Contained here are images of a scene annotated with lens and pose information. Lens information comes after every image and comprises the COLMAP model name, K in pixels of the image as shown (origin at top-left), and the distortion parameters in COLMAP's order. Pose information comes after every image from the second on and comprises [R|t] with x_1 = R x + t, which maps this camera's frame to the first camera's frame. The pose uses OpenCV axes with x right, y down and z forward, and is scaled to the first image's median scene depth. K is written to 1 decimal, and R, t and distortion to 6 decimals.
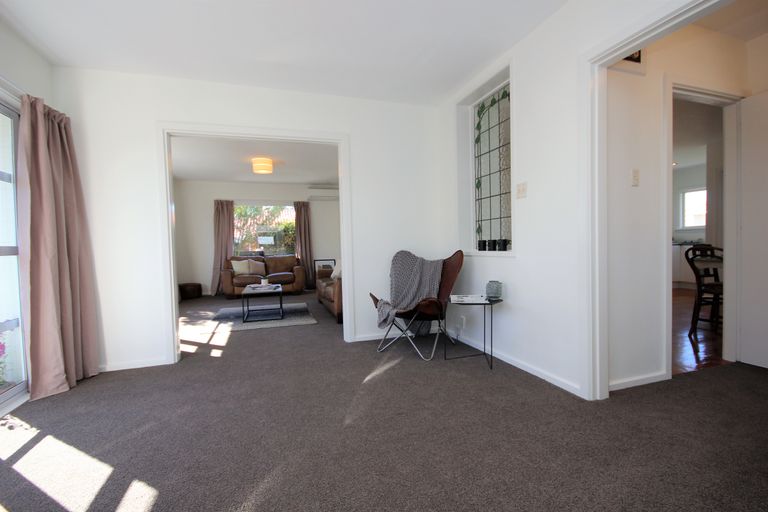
lens RADIAL K [[362.1, 0, 388.1], [0, 362.1, 255.7], [0, 0, 1]] dist [-0.000122, -0.000161]
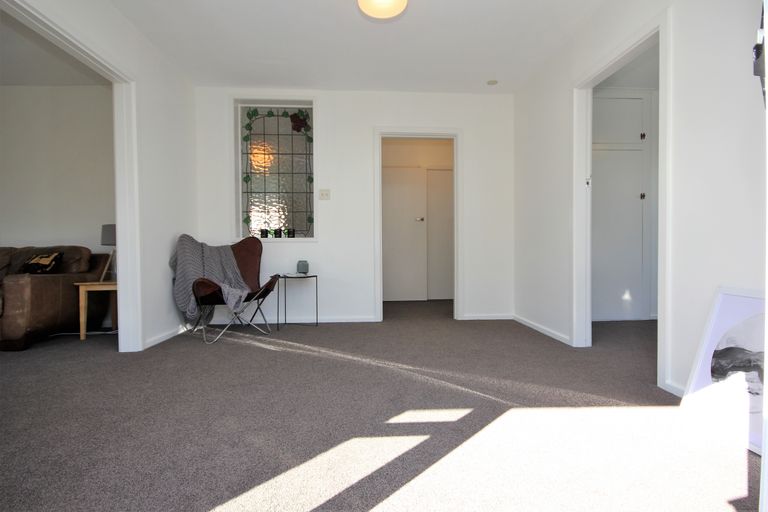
lens RADIAL K [[362.1, 0, 388.1], [0, 362.1, 255.7], [0, 0, 1]] dist [-0.000122, -0.000161]
pose [[0.277844, 0.006179, 0.960606, -0.725962], [0.020336, 0.999717, -0.012313, 0.063735], [-0.960411, 0.022956, 0.277640, 0.297687]]
